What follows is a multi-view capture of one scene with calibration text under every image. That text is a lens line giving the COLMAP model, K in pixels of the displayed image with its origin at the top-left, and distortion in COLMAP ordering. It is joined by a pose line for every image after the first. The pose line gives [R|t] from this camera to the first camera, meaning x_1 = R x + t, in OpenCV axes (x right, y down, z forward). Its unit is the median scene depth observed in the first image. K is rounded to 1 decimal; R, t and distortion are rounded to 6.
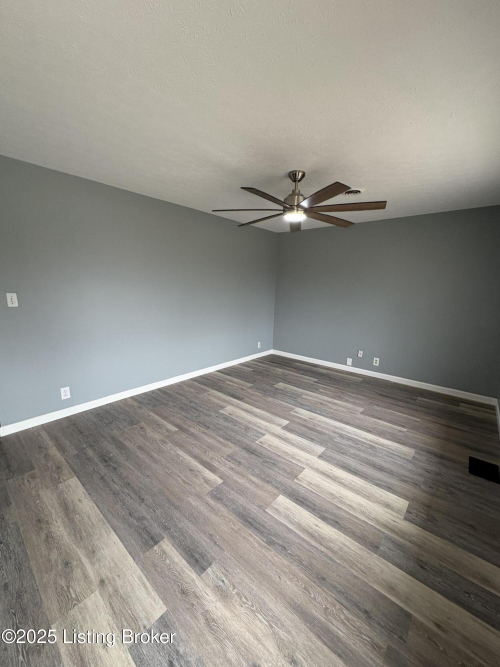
lens RADIAL K [[266.6, 0, 250.5], [0, 266.6, 331.0], [0, 0, 1]] dist [-0.001762, 0.000566]
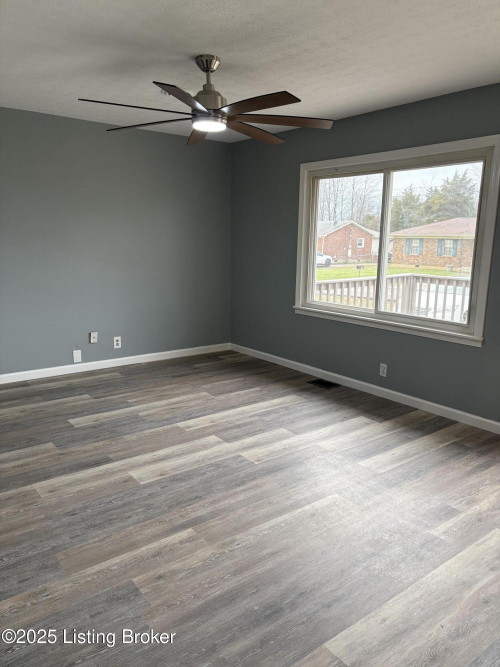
lens RADIAL K [[499.8, 0, 249.4], [0, 499.8, 333.8], [0, 0, 1]] dist [0.025469, -0.029403]
pose [[0.204599, -0.214241, 0.955113, -0.931128], [0.160626, 0.969875, 0.183144, -0.117038], [-0.965577, 0.115945, 0.232848, 0.558441]]
